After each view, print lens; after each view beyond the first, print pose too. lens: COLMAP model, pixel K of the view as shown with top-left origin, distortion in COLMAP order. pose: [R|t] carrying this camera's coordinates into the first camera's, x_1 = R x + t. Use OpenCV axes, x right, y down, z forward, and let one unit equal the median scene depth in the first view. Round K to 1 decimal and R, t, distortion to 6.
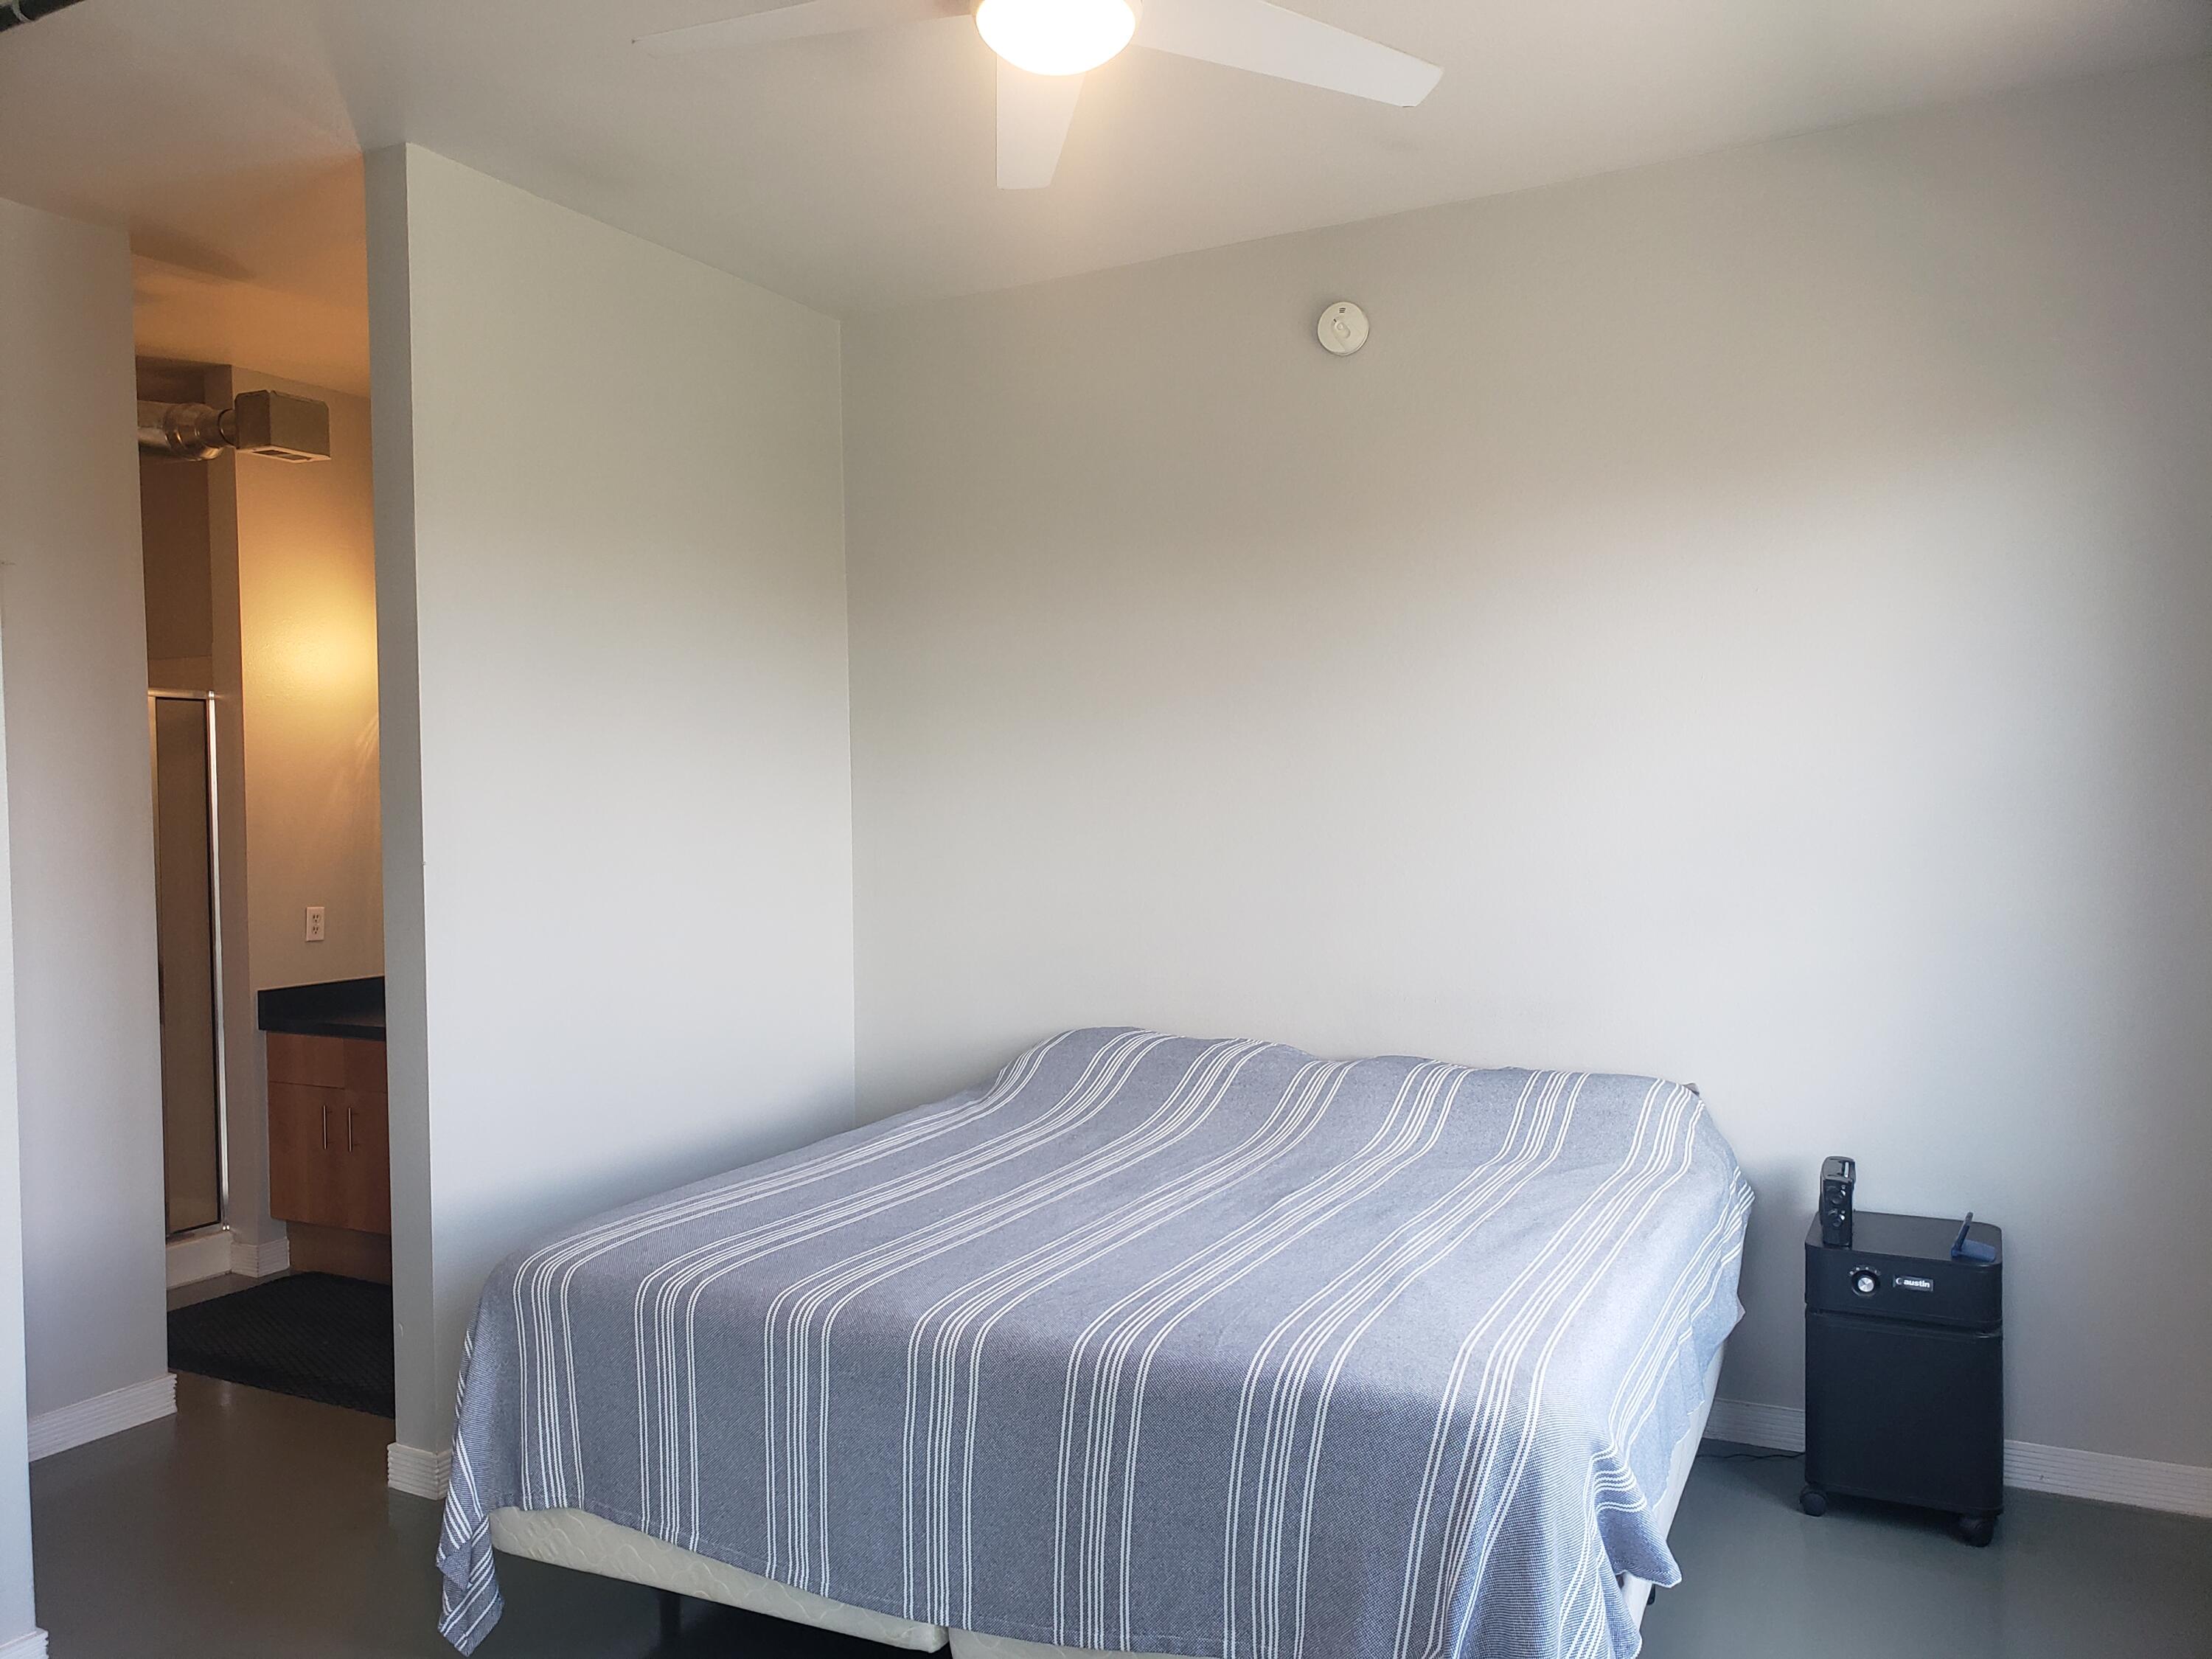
lens RADIAL K [[1685.6, 0, 1106.0], [0, 1685.6, 829.5], [0, 0, 1]] dist [0.005401, -0.000403]
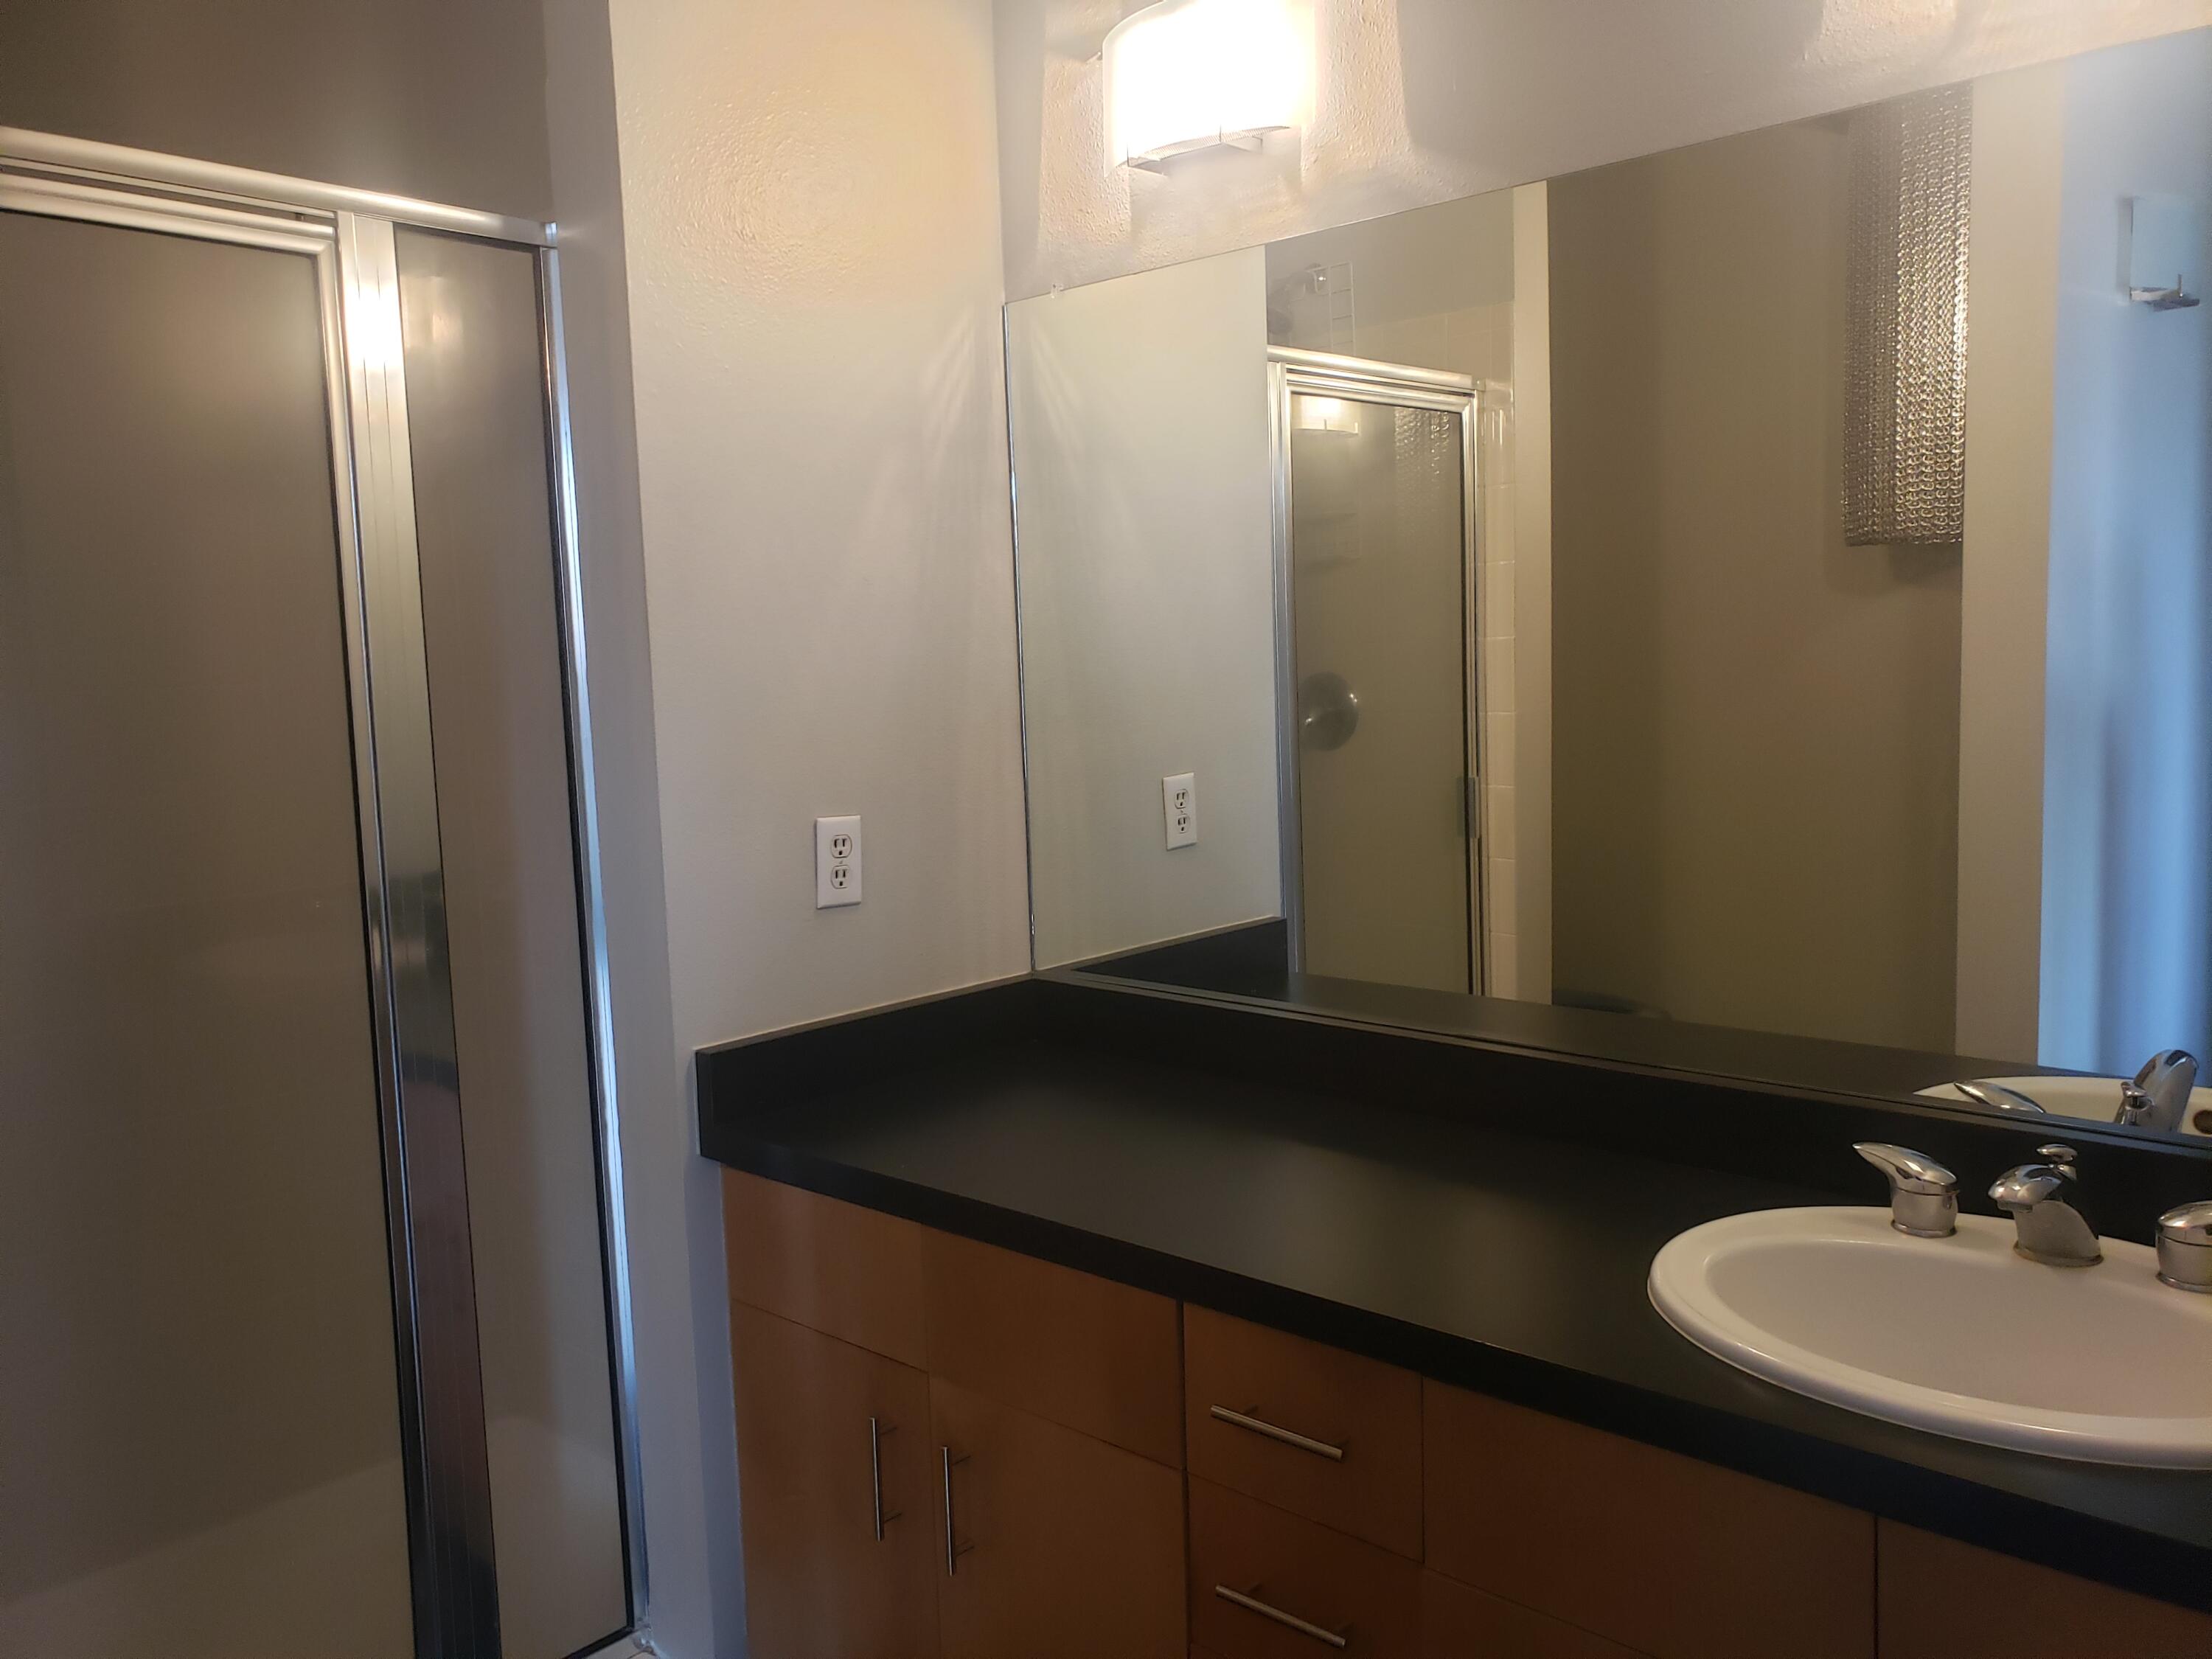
lens RADIAL K [[1694.3, 0, 1101.5], [0, 1694.3, 890.5], [0, 0, 1]] dist [0.046634, -0.007932]
pose [[0.954854, 0.008771, -0.296945, -0.300251], [0.019156, 0.995666, 0.091007, 0.029034], [0.296456, -0.092587, 0.950548, 0.657024]]
